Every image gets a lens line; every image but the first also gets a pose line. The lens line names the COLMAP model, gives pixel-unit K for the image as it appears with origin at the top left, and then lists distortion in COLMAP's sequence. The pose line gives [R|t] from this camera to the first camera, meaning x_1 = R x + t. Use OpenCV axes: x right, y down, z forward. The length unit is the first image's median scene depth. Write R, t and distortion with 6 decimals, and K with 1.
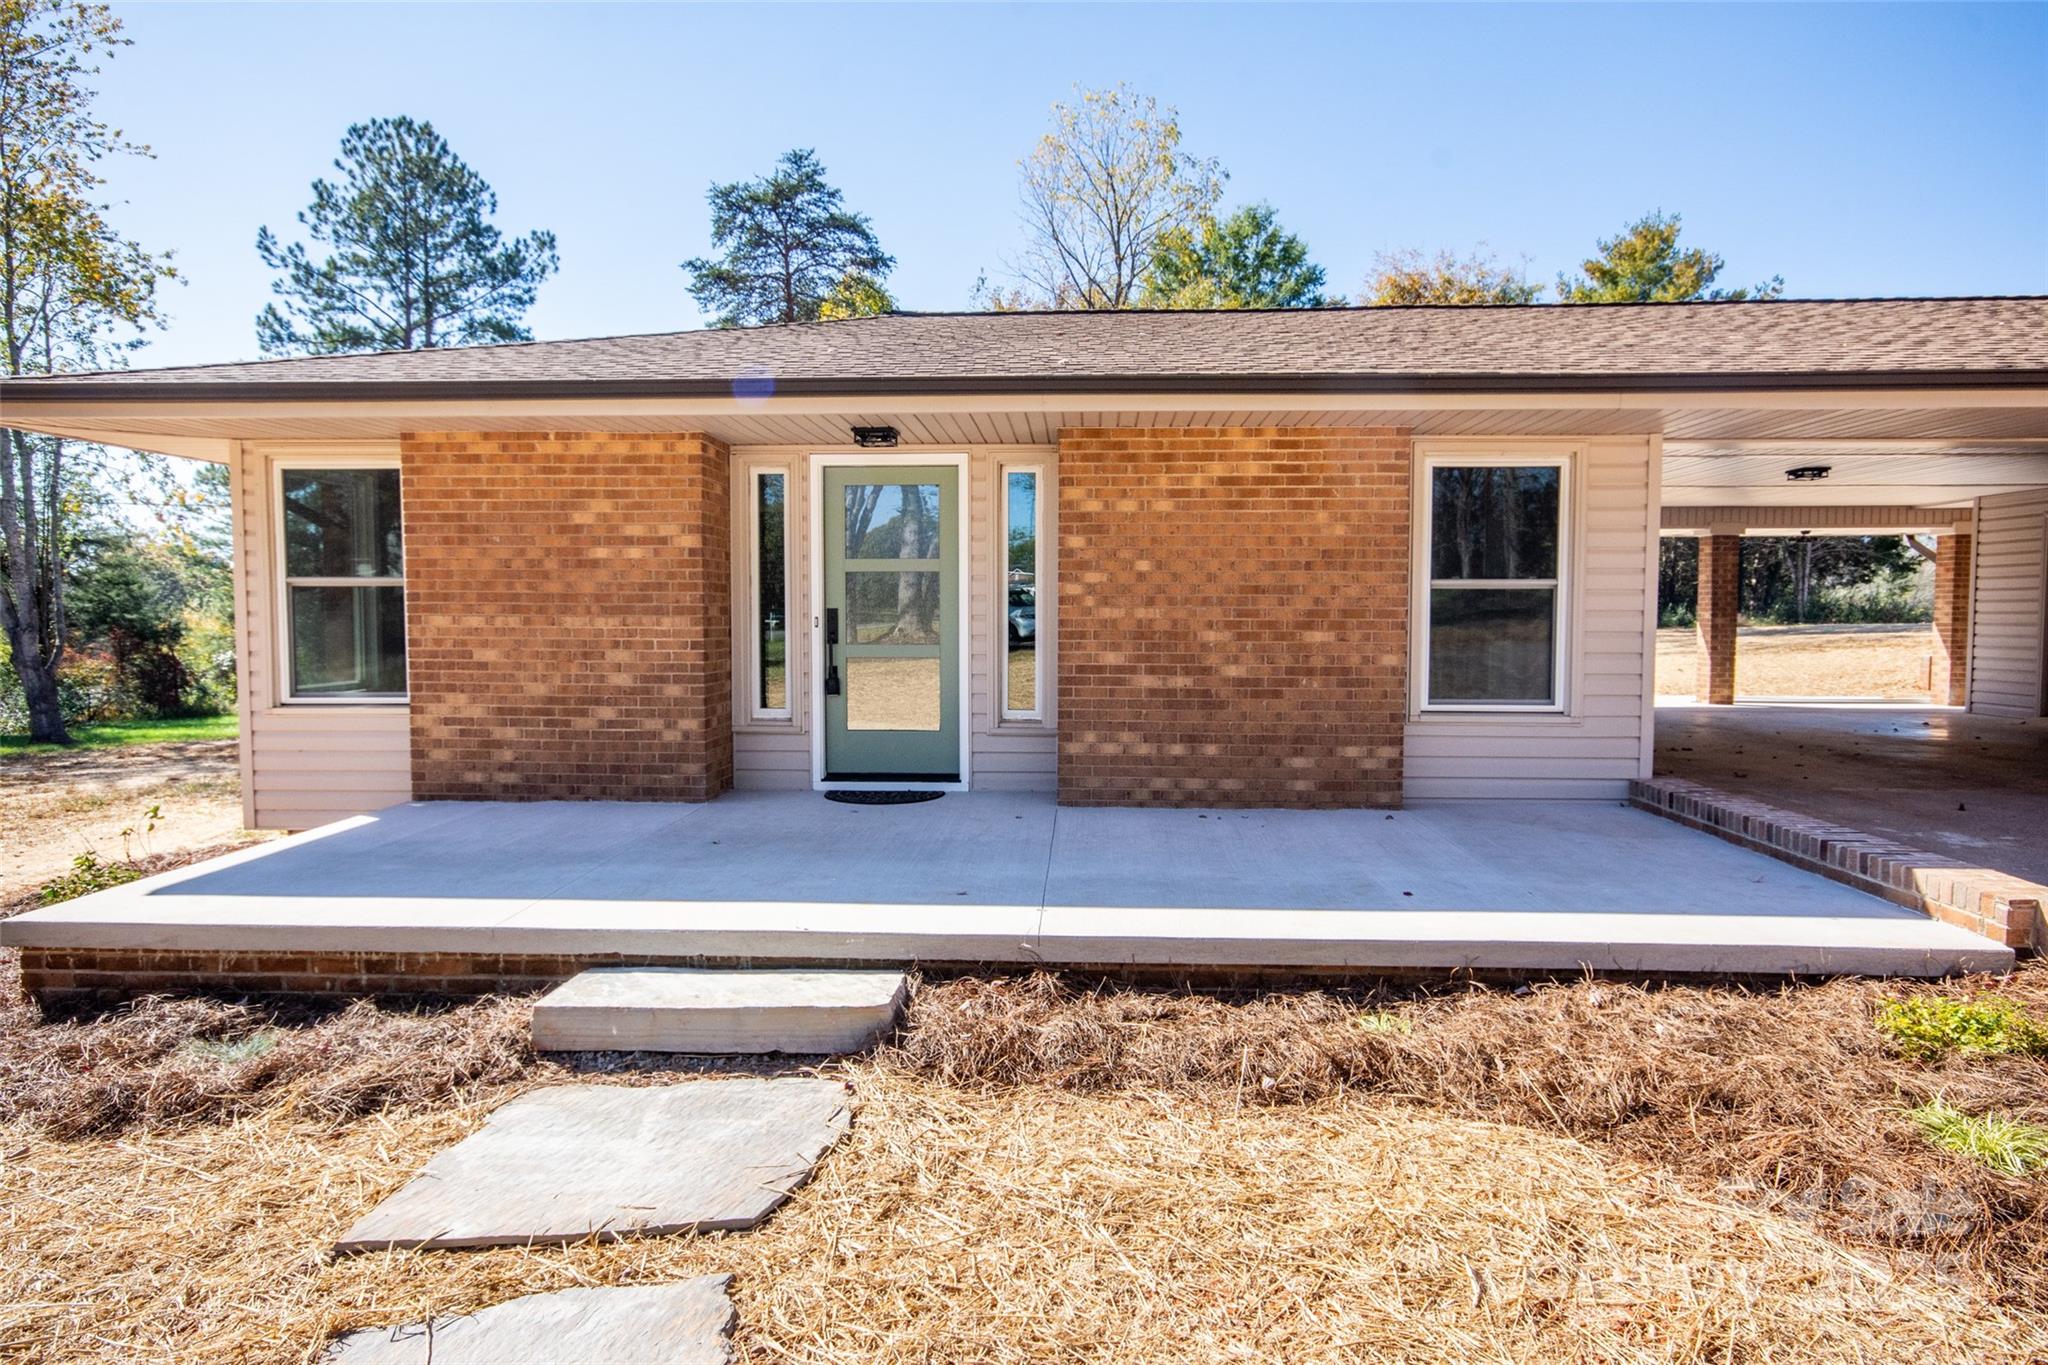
lens RADIAL K [[1155.2, 0, 1023.7], [0, 1155.2, 669.0], [0, 0, 1]] dist [0.014746, 0.000712]
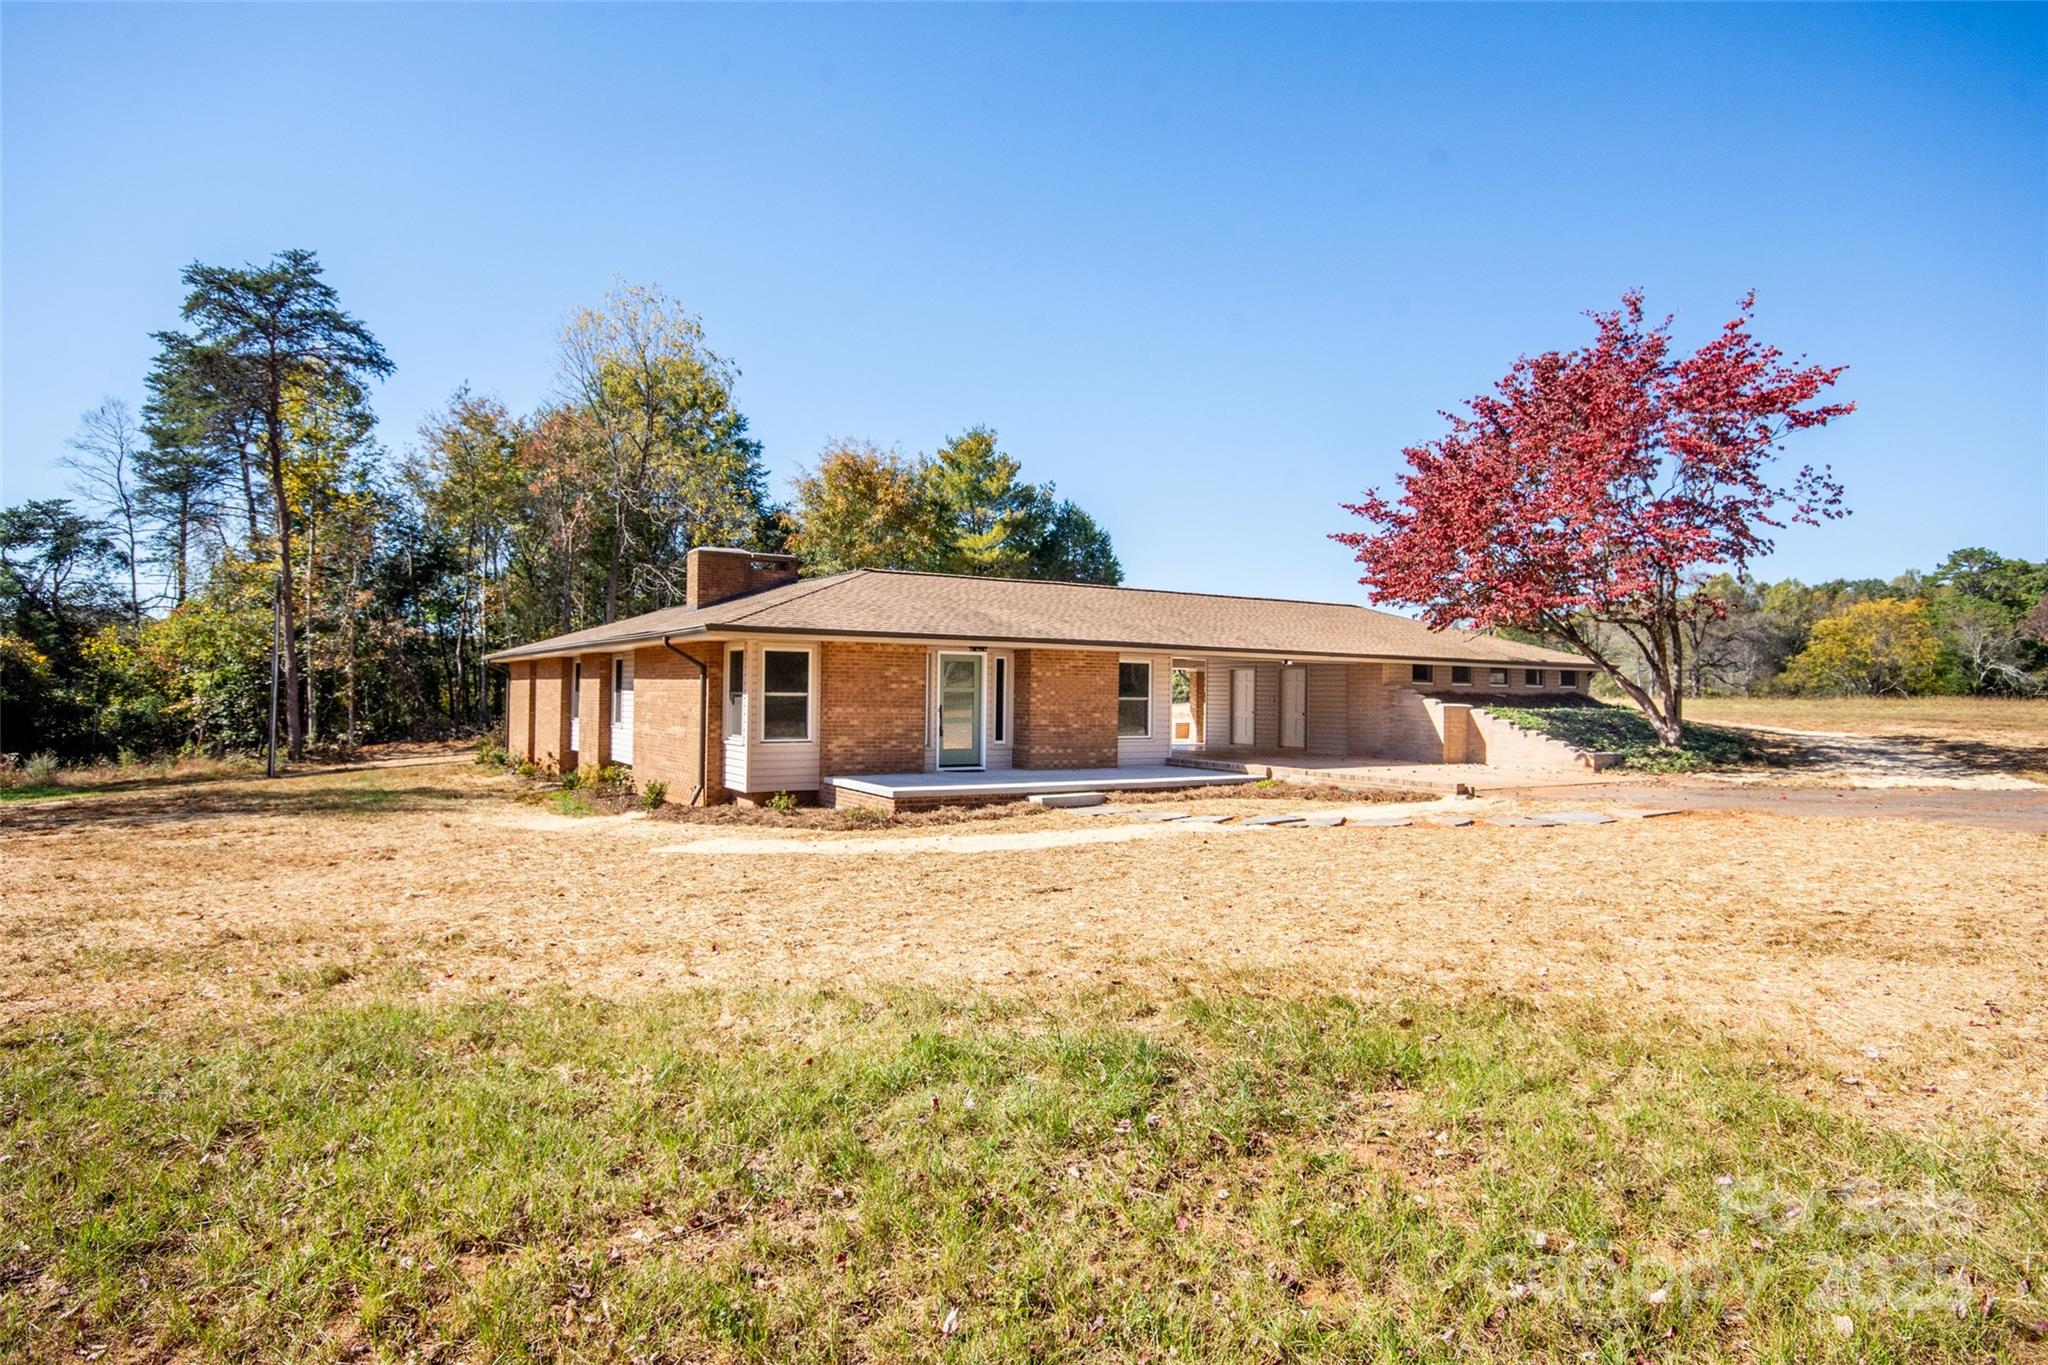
lens RADIAL K [[1161.9, 0, 1030.0], [0, 1161.9, 684.0], [0, 0, 1]] dist [0.000297, 0.023840]
pose [[0.815951, 0.013500, 0.577964, -0.257317], [0.016048, 0.998813, -0.045987, 0.004603], [-0.577899, 0.046798, 0.814766, -0.224122]]
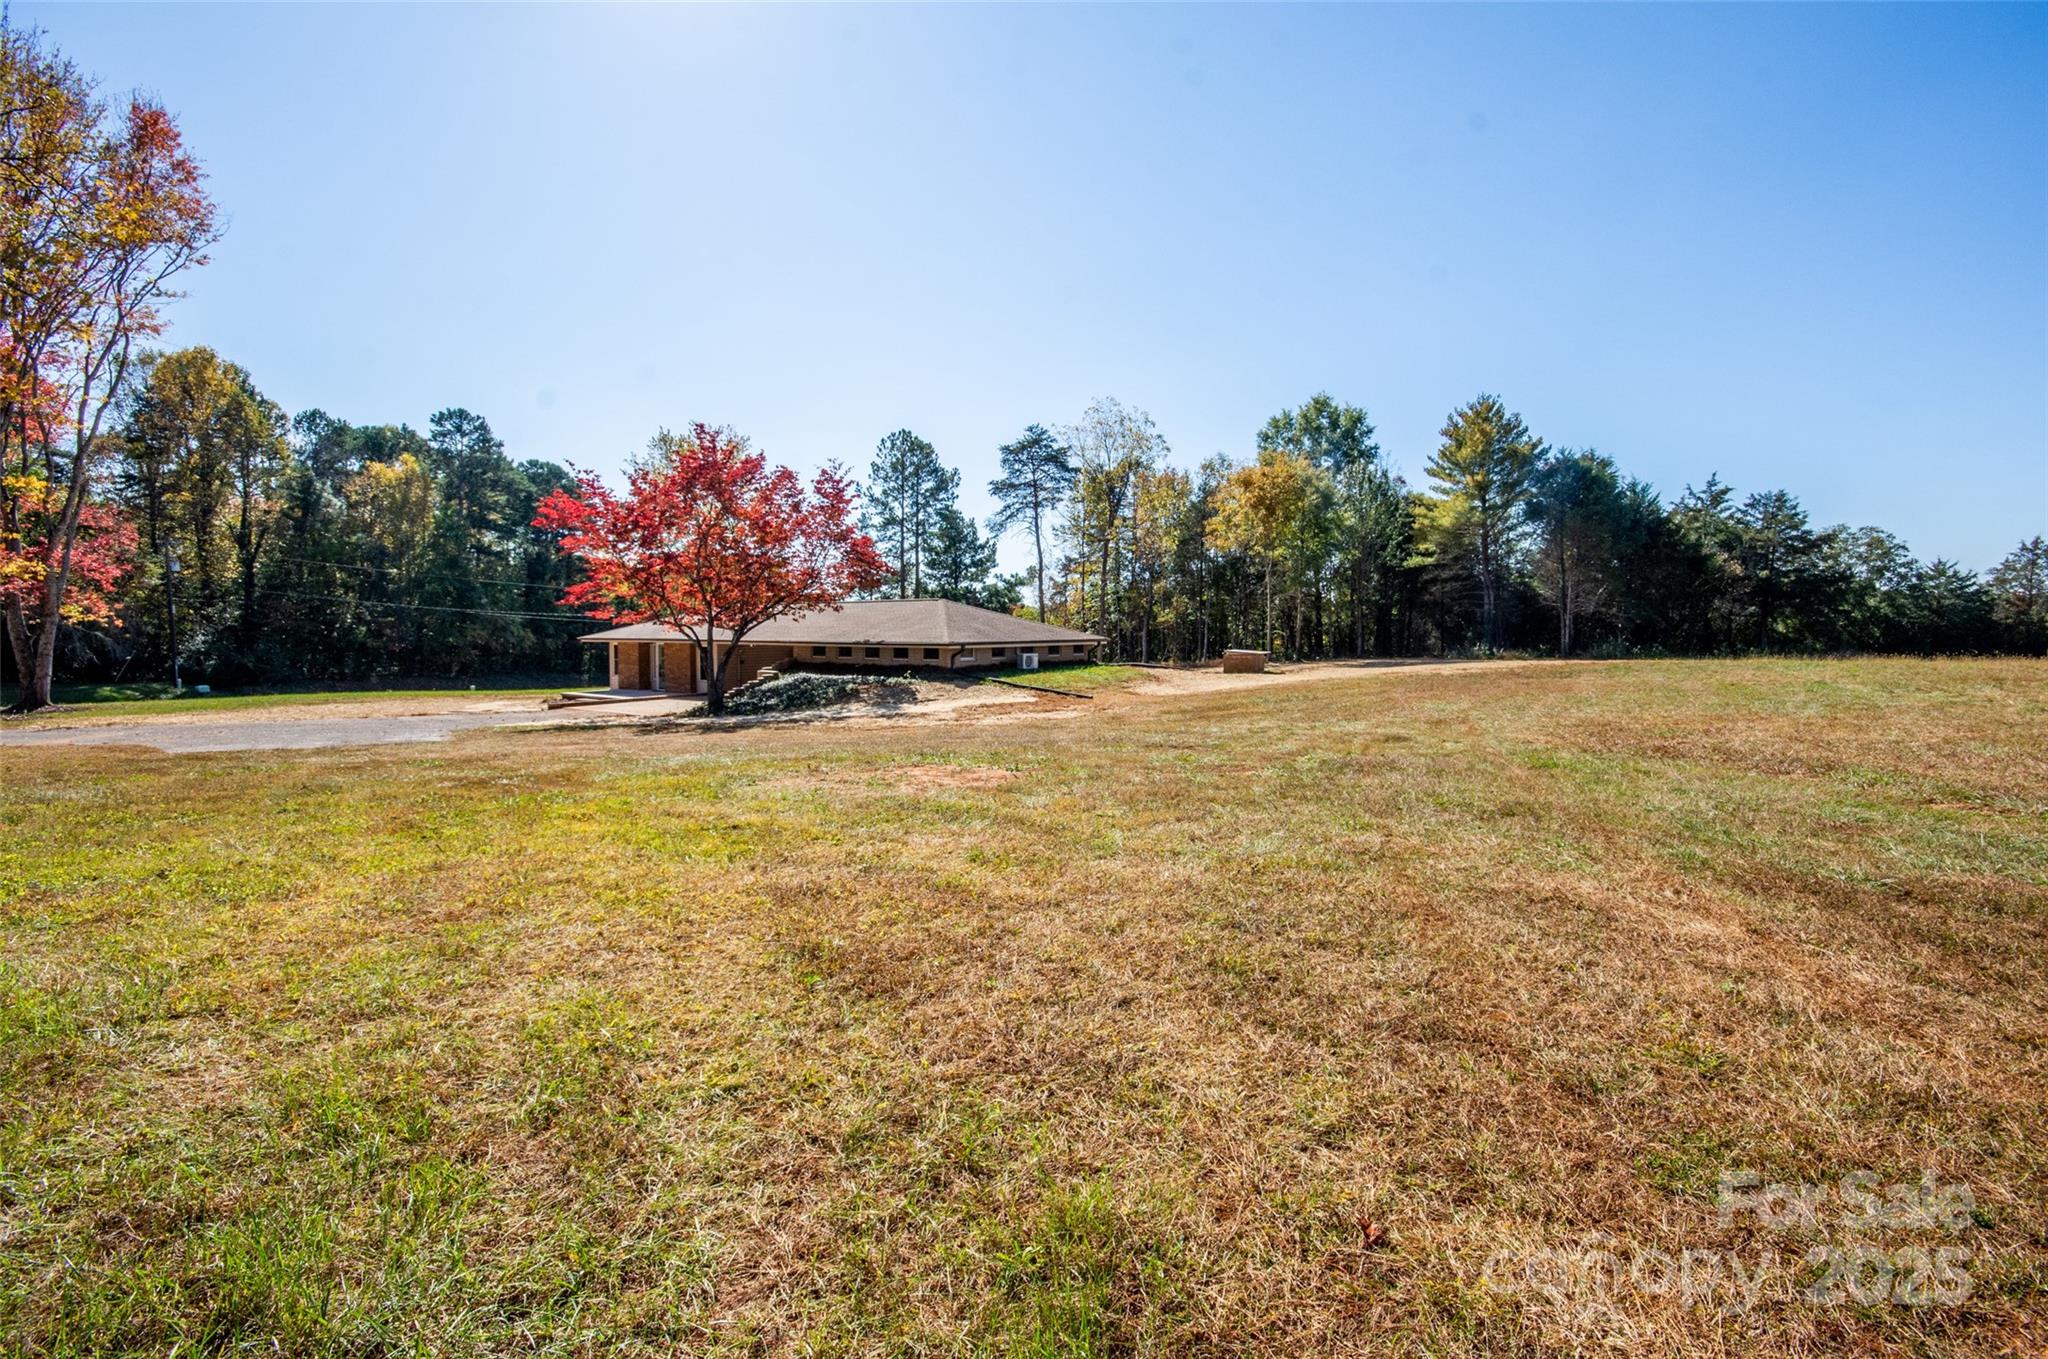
lens RADIAL K [[939.7, 0, 1023.6], [0, 939.7, 669.7], [0, 0, 1]] dist [-0.000295, -0.000238]
pose [[0.815826, 0.022210, -0.577871, 0.774694], [-0.022412, 0.999726, 0.006783, -0.016800], [0.577864, 0.007418, 0.816100, -0.385232]]
